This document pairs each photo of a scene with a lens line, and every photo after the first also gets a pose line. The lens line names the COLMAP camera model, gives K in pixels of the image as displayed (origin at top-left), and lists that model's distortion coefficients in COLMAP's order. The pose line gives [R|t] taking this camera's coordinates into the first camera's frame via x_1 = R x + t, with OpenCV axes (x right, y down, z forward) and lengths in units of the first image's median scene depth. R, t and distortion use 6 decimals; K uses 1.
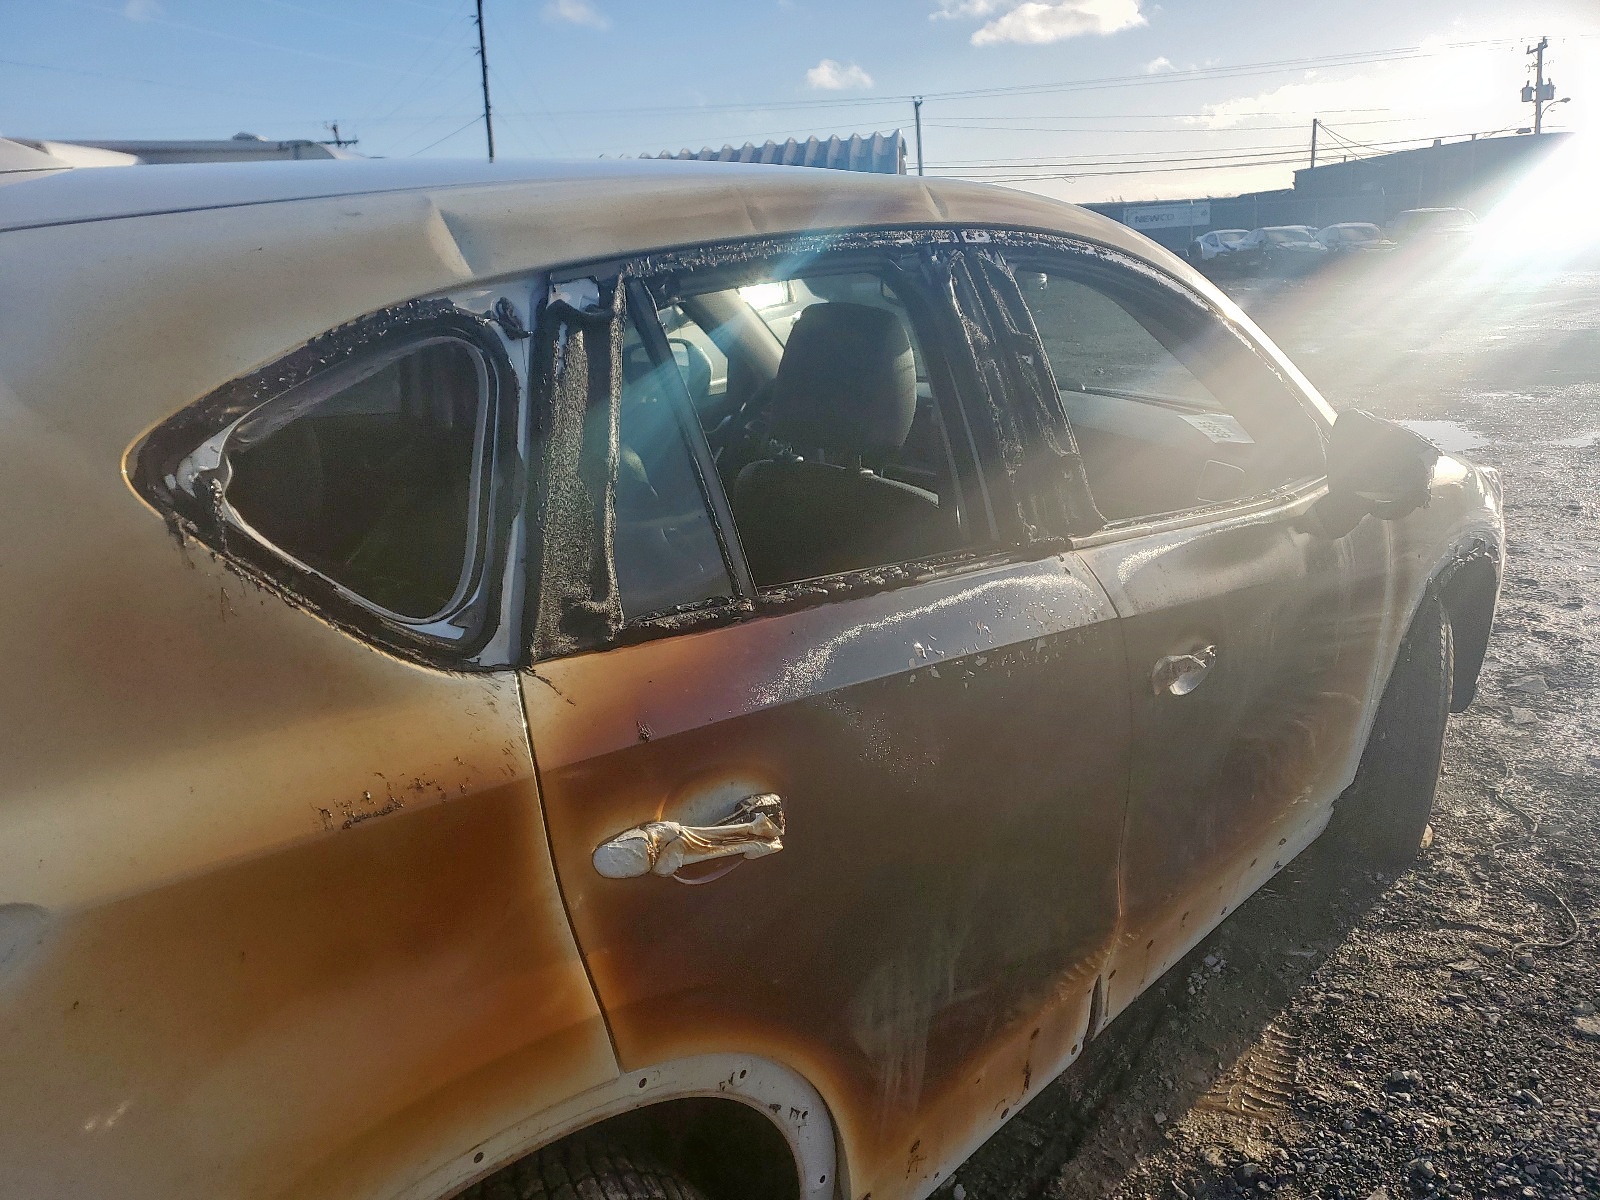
lens RADIAL K [[1194.0, 0, 800.0], [0, 1194.0, 600.0], [0, 0, 1]] dist [0.024122, -0.008265]
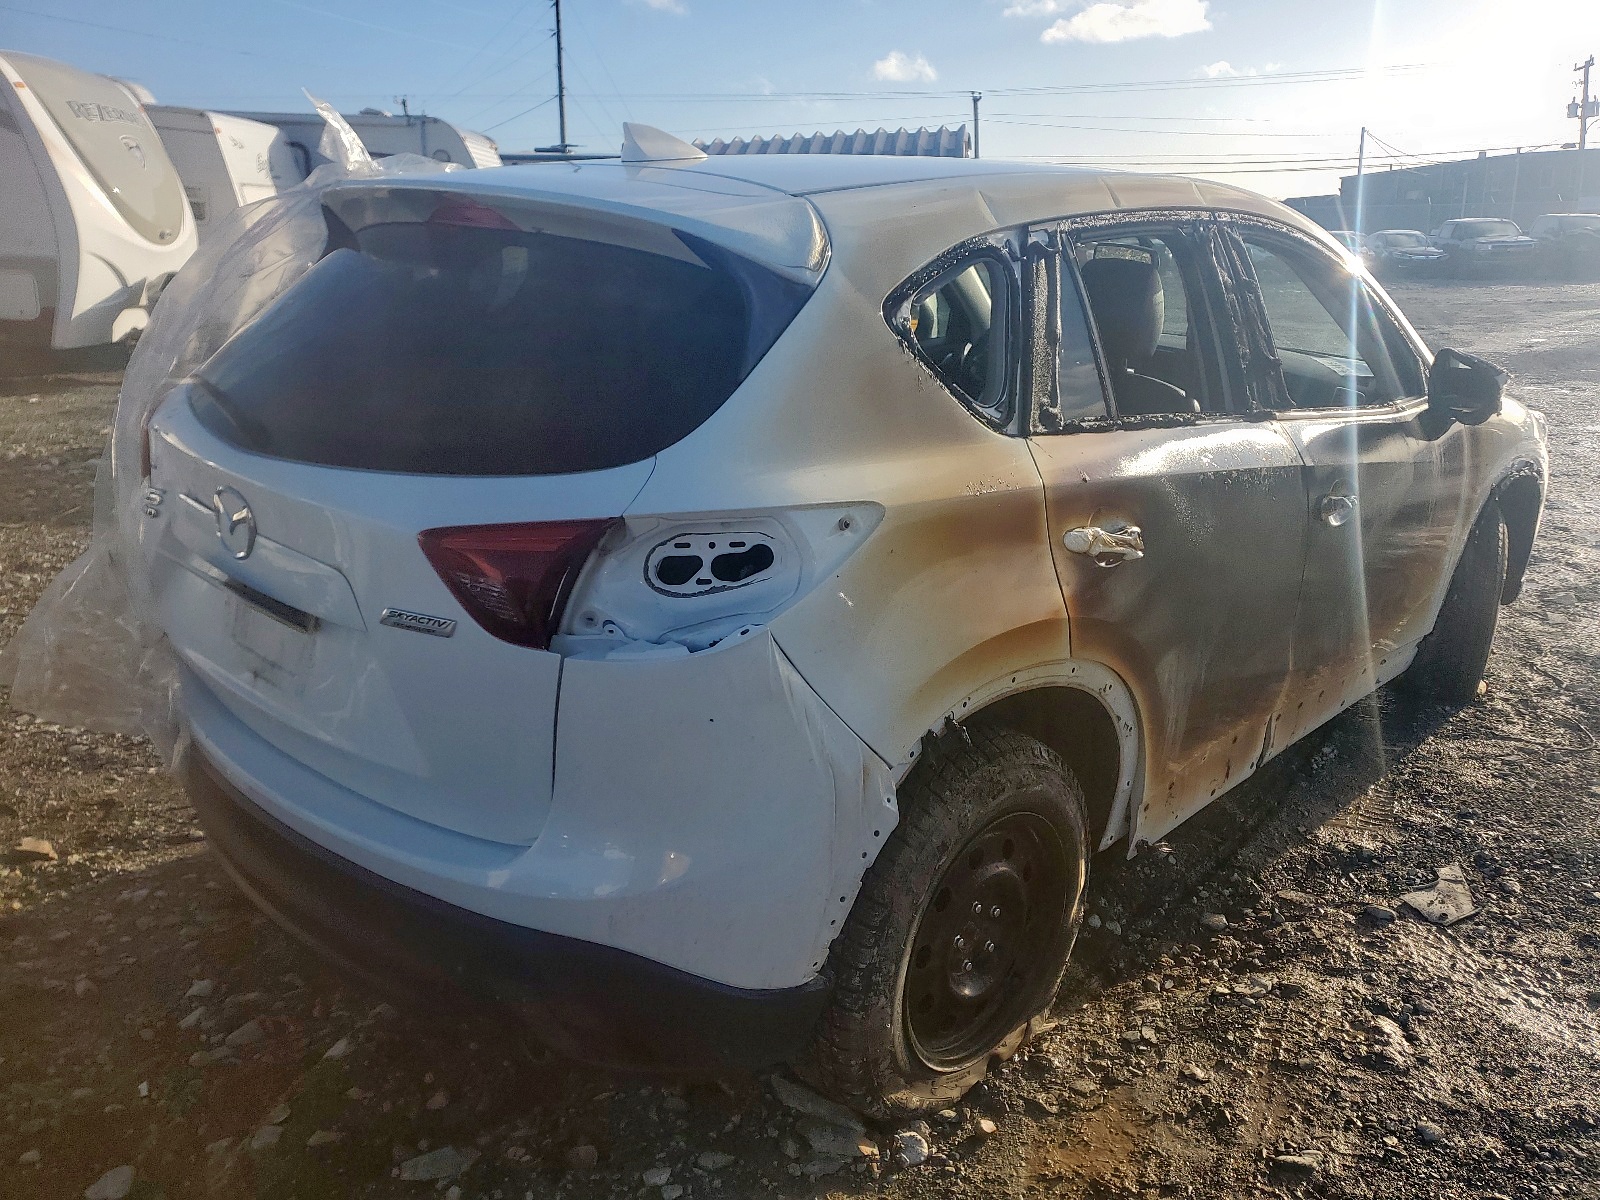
lens RADIAL K [[1257.9, 0, 800.0], [0, 1257.9, 600.0], [0, 0, 1]] dist [0.016679, 0.006169]
pose [[0.999416, 0.033772, 0.005113, -0.275968], [-0.033737, 0.999407, -0.006857, 0.158107], [-0.005341, 0.006681, 0.999963, -0.447998]]
